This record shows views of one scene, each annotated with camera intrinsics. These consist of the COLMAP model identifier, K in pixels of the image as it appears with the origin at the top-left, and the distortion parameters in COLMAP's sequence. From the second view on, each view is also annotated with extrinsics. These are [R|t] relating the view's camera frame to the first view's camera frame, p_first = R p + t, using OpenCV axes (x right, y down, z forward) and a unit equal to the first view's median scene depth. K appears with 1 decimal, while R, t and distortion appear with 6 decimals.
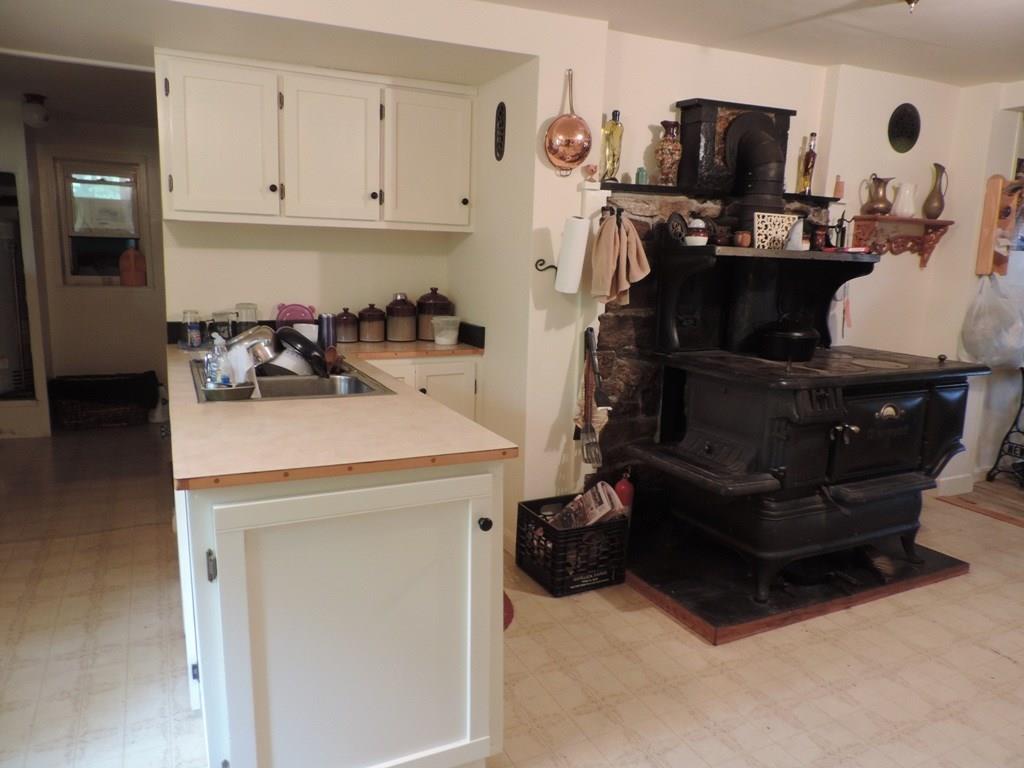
lens RADIAL K [[746.9, 0, 512.0], [0, 746.9, 384.0], [0, 0, 1]] dist [-0.005809, 0.005478]
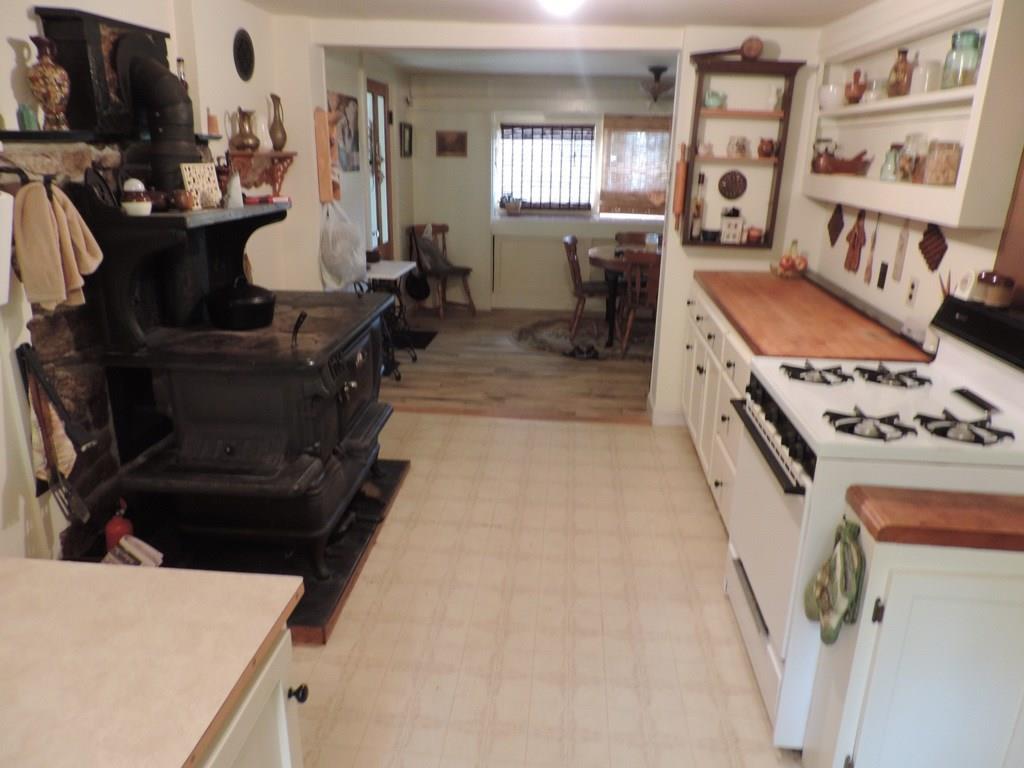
lens RADIAL K [[746.9, 0, 512.0], [0, 746.9, 384.0], [0, 0, 1]] dist [-0.005809, 0.005478]
pose [[0.501053, -0.279387, 0.819078, -0.246825], [0.138852, 0.960147, 0.242566, -0.141768], [-0.854205, -0.007807, 0.519878, 0.232798]]
